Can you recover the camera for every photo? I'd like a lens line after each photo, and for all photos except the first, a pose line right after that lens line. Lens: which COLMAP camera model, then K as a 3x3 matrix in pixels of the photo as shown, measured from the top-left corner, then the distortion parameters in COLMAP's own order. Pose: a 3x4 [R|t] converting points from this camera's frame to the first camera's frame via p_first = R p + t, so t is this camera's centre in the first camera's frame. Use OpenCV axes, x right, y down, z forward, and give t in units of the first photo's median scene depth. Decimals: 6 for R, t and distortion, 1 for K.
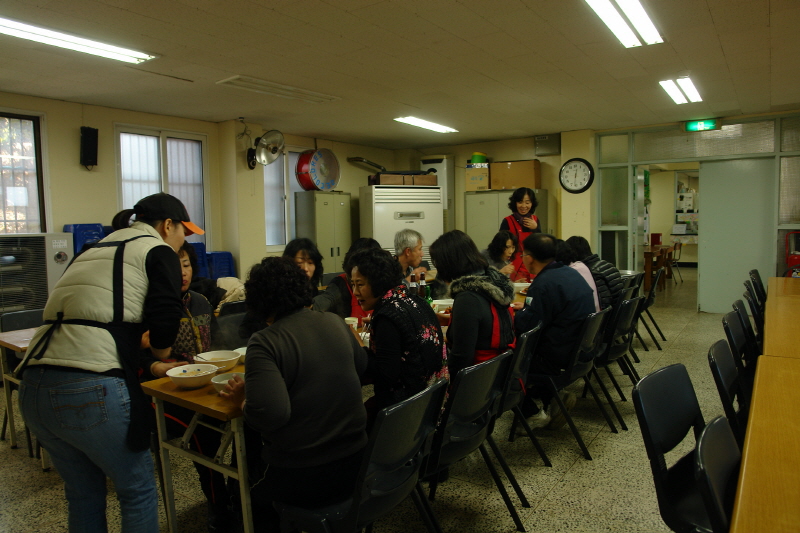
lens RADIAL K [[555.0, 0, 400.0], [0, 555.0, 266.5], [0, 0, 1]] dist [-0.079950, 0.007655]
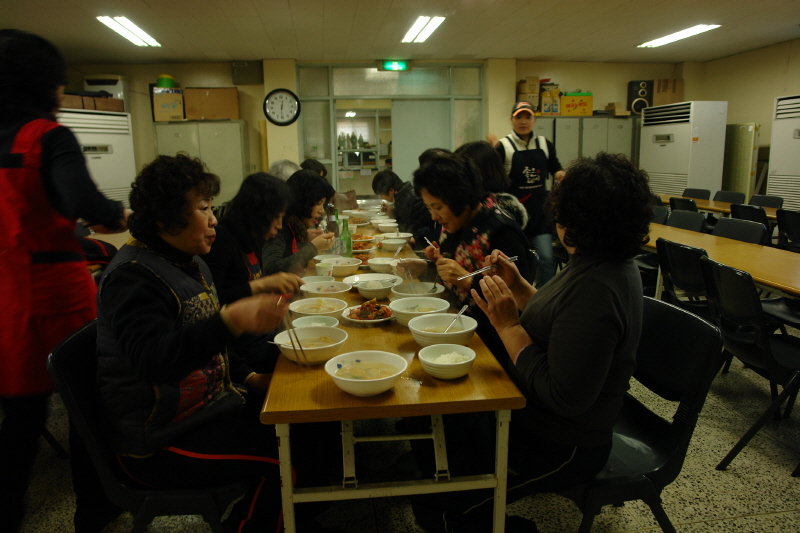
lens RADIAL K [[555.0, 0, 400.0], [0, 555.0, 266.5], [0, 0, 1]] dist [-0.079950, 0.007655]
pose [[0.731914, -0.126241, 0.669600, -0.203783], [0.058637, 0.990712, 0.122686, 0.003856], [-0.678869, -0.050533, 0.732519, 0.145105]]
